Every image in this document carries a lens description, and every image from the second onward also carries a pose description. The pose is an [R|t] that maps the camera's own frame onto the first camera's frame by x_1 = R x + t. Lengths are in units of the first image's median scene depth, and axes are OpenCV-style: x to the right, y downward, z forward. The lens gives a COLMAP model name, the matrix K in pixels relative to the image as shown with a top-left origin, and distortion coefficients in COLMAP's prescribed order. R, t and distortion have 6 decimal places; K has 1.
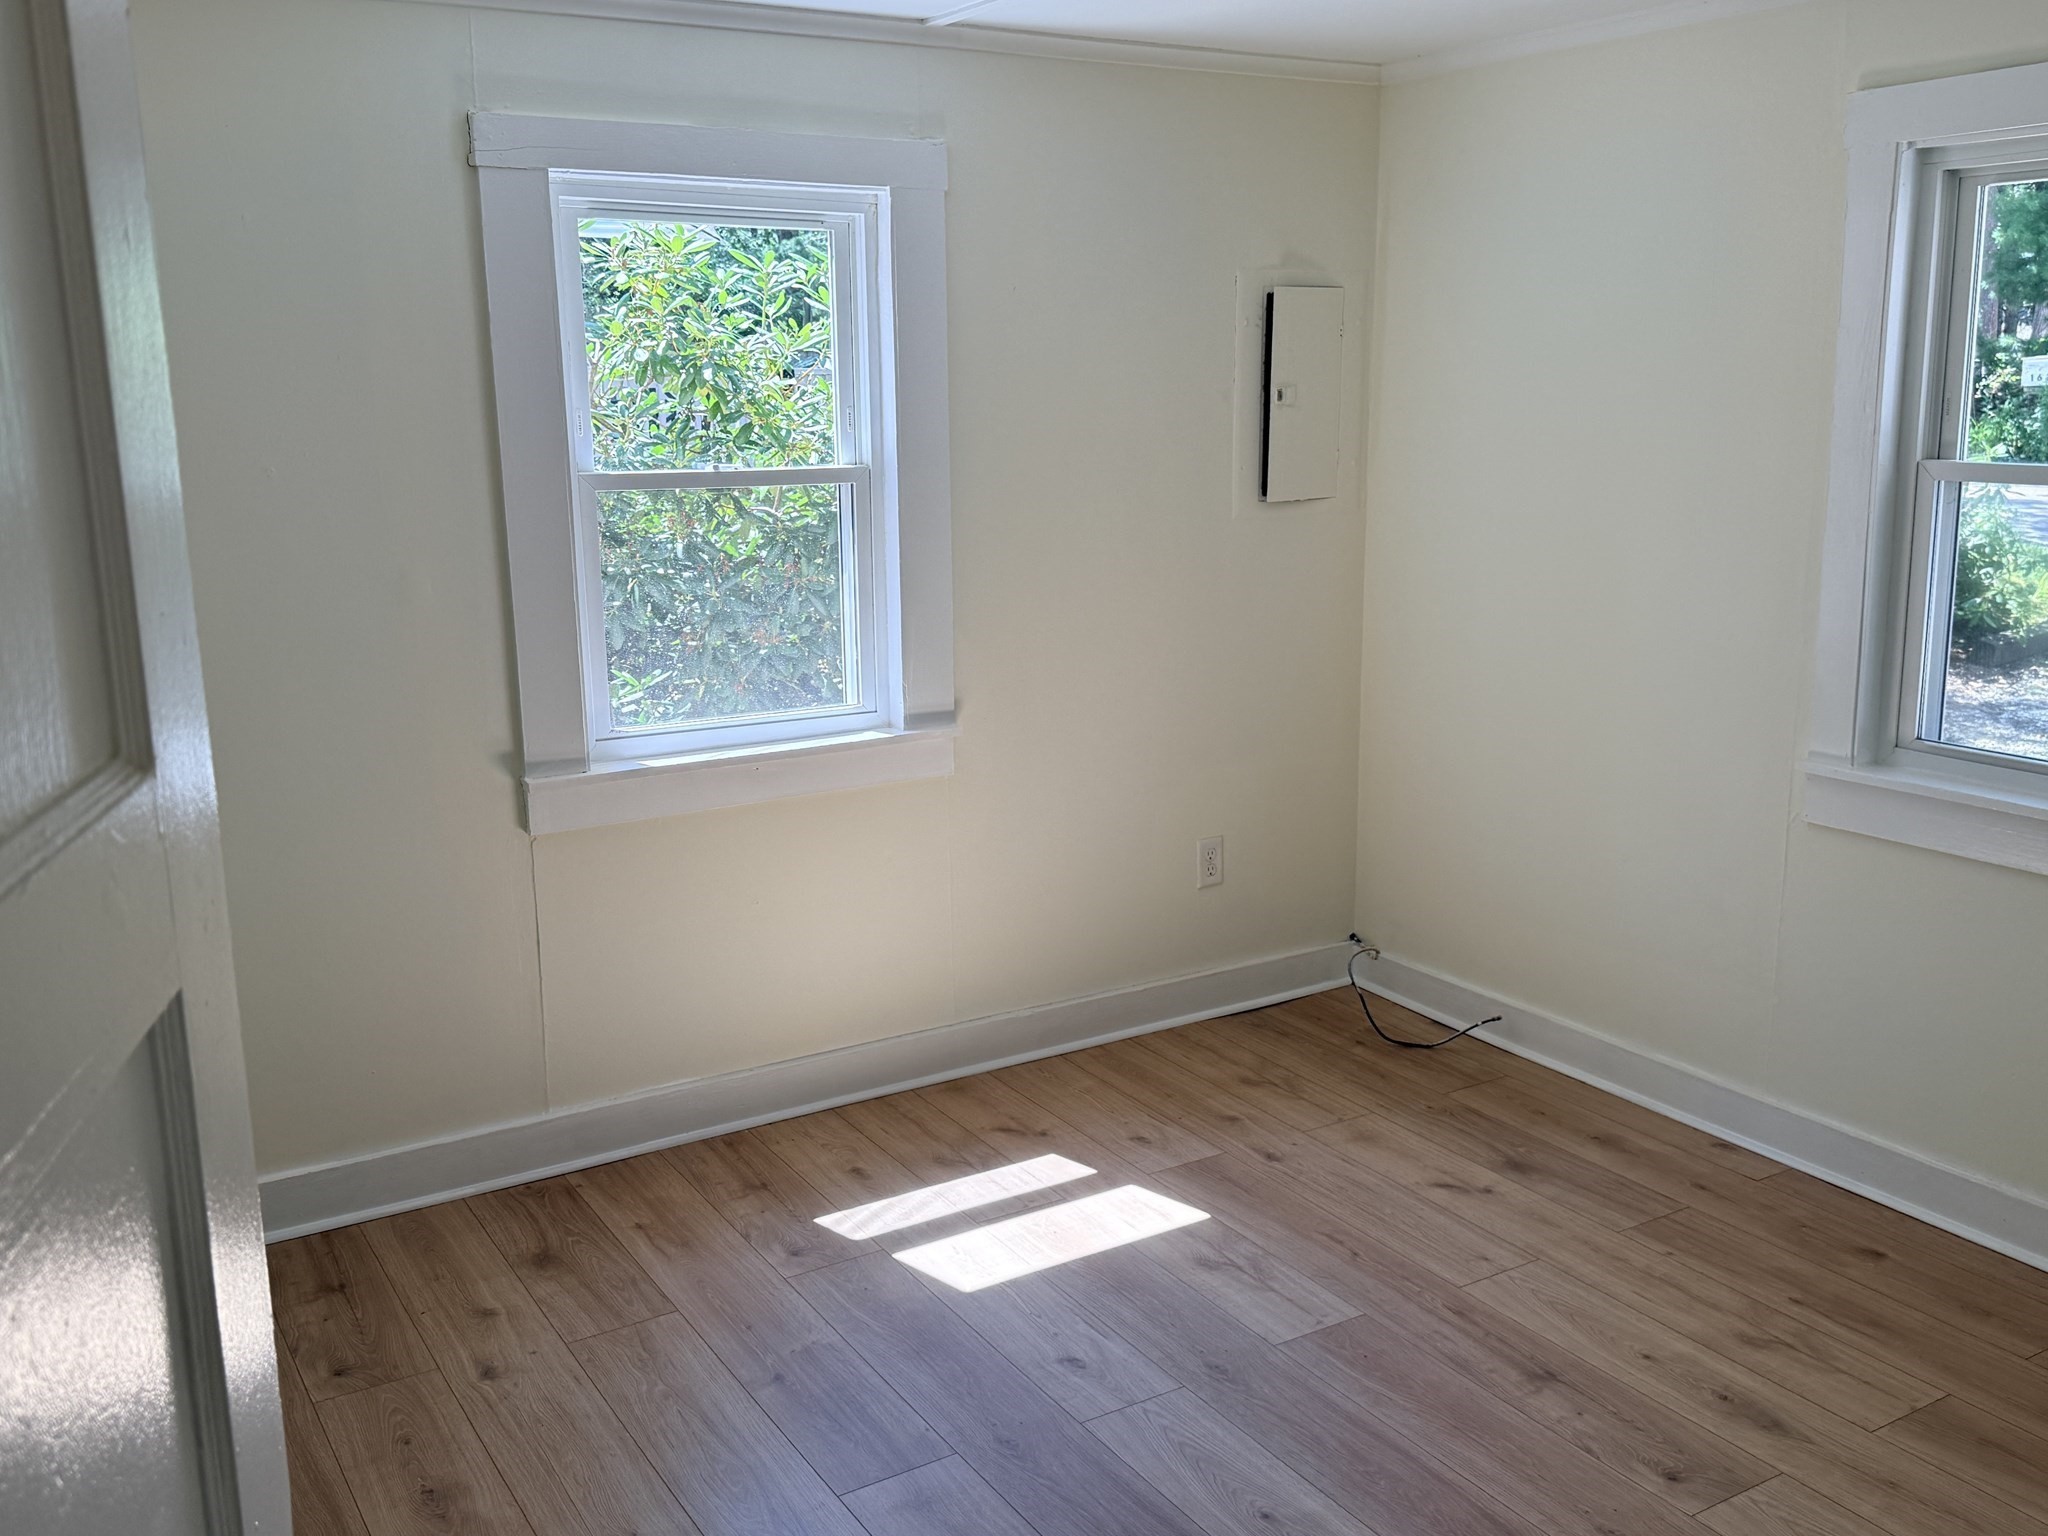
lens RADIAL K [[1869.5, 0, 1024.0], [0, 1869.5, 768.0], [0, 0, 1]] dist [0.175938, -0.002399]
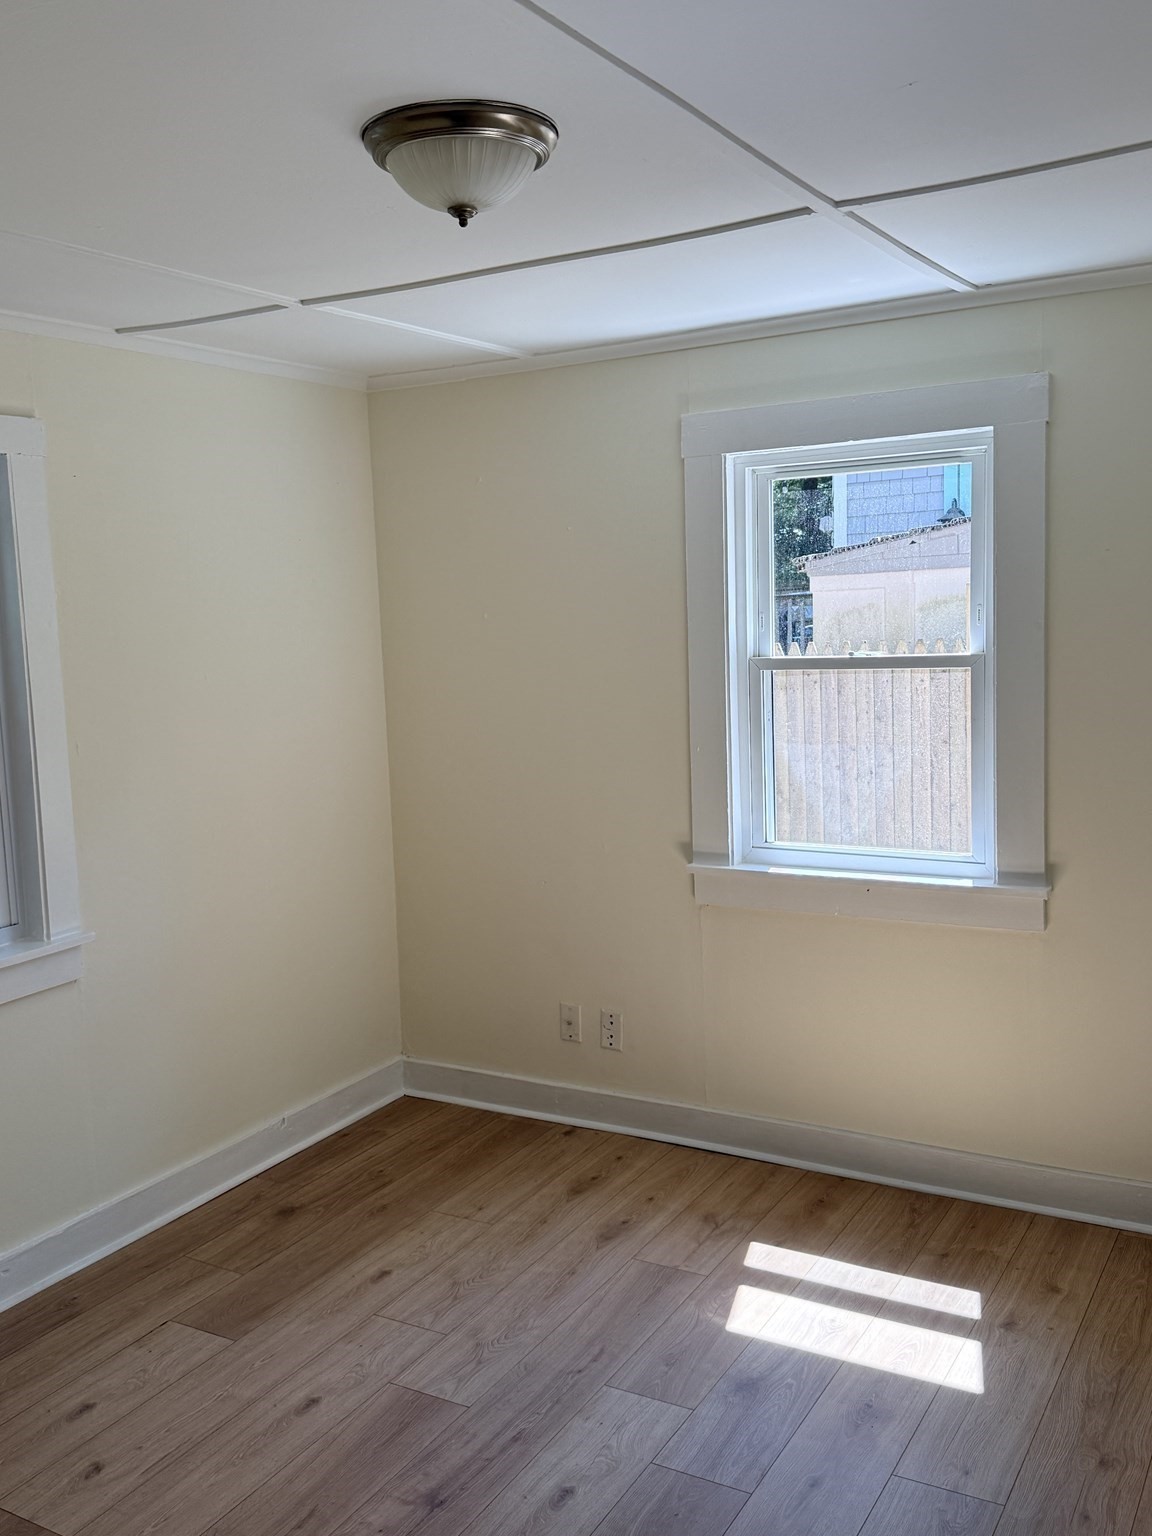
lens RADIAL K [[1376.0, 0, 576.0], [0, 1376.0, 768.0], [0, 0, 1]] dist [-0.010874, -0.007276]
pose [[0.436621, 0.099901, -0.894082, 0.590313], [-0.152376, 0.987669, 0.035946, -0.084796], [0.886647, 0.120542, 0.446459, 0.411599]]
